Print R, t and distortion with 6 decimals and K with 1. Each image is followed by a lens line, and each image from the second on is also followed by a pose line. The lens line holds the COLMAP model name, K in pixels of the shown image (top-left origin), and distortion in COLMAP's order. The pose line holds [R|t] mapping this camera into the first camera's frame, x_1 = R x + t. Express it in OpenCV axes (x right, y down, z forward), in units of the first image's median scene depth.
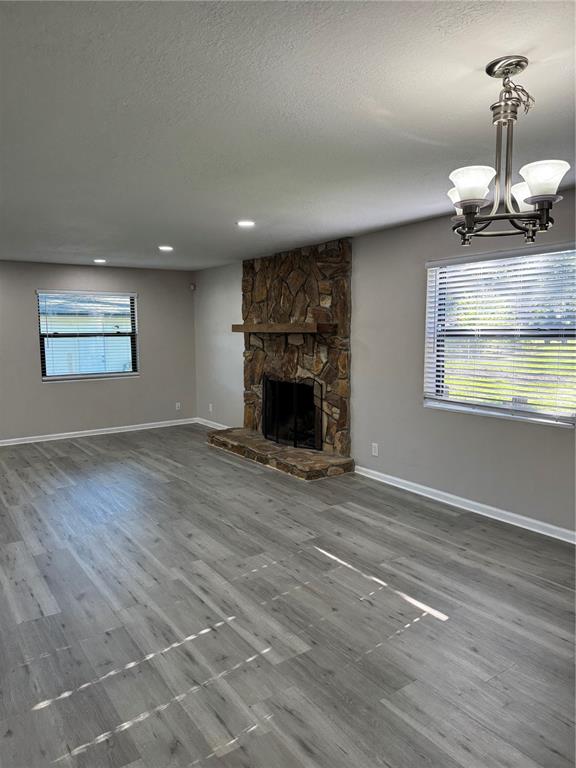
lens RADIAL K [[539.3, 0, 292.9], [0, 539.3, 379.7], [0, 0, 1]] dist [0.075053, -0.073768]
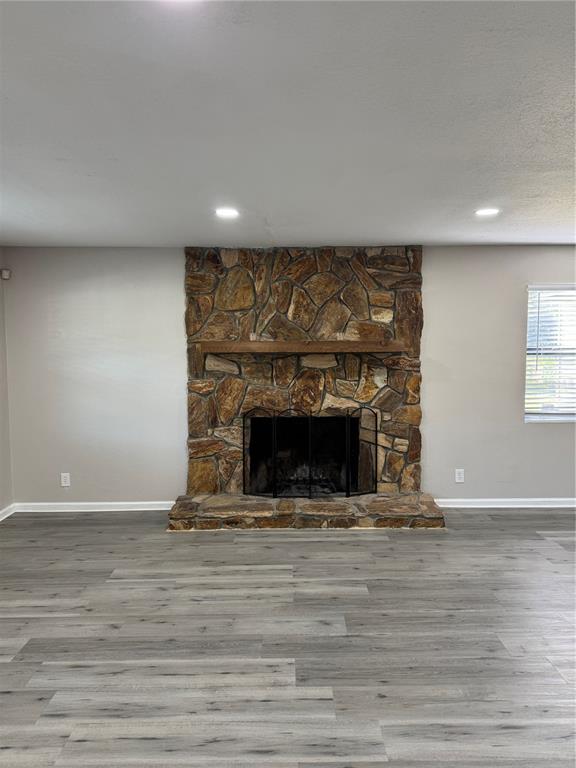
lens RADIAL K [[539.3, 0, 300.4], [0, 539.3, 382.6], [0, 0, 1]] dist [0.075053, -0.073768]
pose [[0.565032, -0.053208, 0.823352, -0.742859], [0.078118, 0.996885, 0.010812, -0.061252], [-0.821363, 0.058209, 0.567428, 0.652451]]
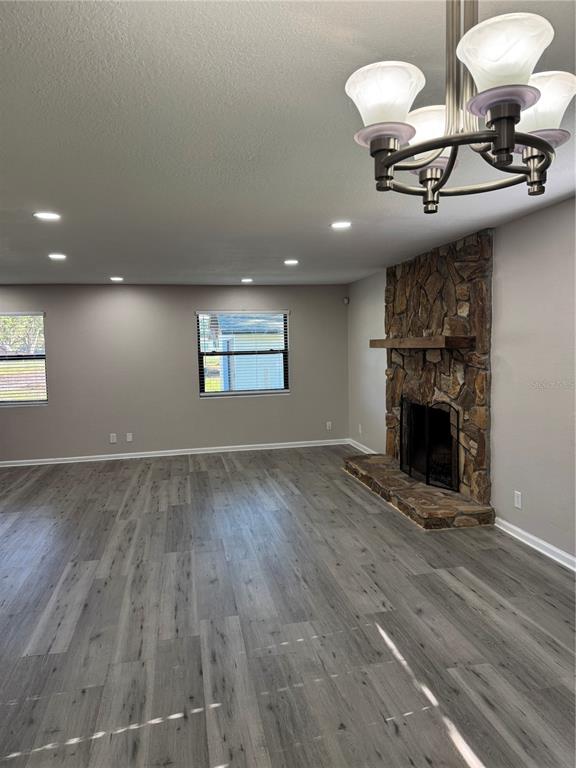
lens RADIAL K [[539.3, 0, 282.5], [0, 539.3, 383.7], [0, 0, 1]] dist [0.075053, -0.073768]
pose [[0.911148, 0.013652, -0.411854, 0.157481], [-0.020717, 0.999705, -0.012693, -0.017556], [0.411559, 0.020098, 0.911161, 0.147154]]
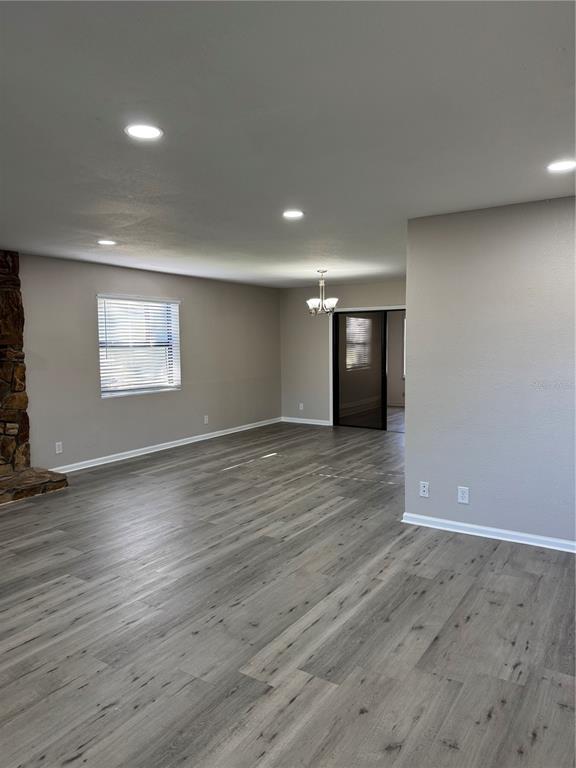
lens RADIAL K [[523.0, 0, 283.0], [0, 523.0, 381.5], [0, 0, 1]] dist [0.103813, 0.000538]
pose [[-0.349465, -0.063493, 0.934796, -1.014147], [0.102132, 0.989175, 0.105368, -0.075358], [-0.931366, 0.132295, -0.339197, 0.888477]]
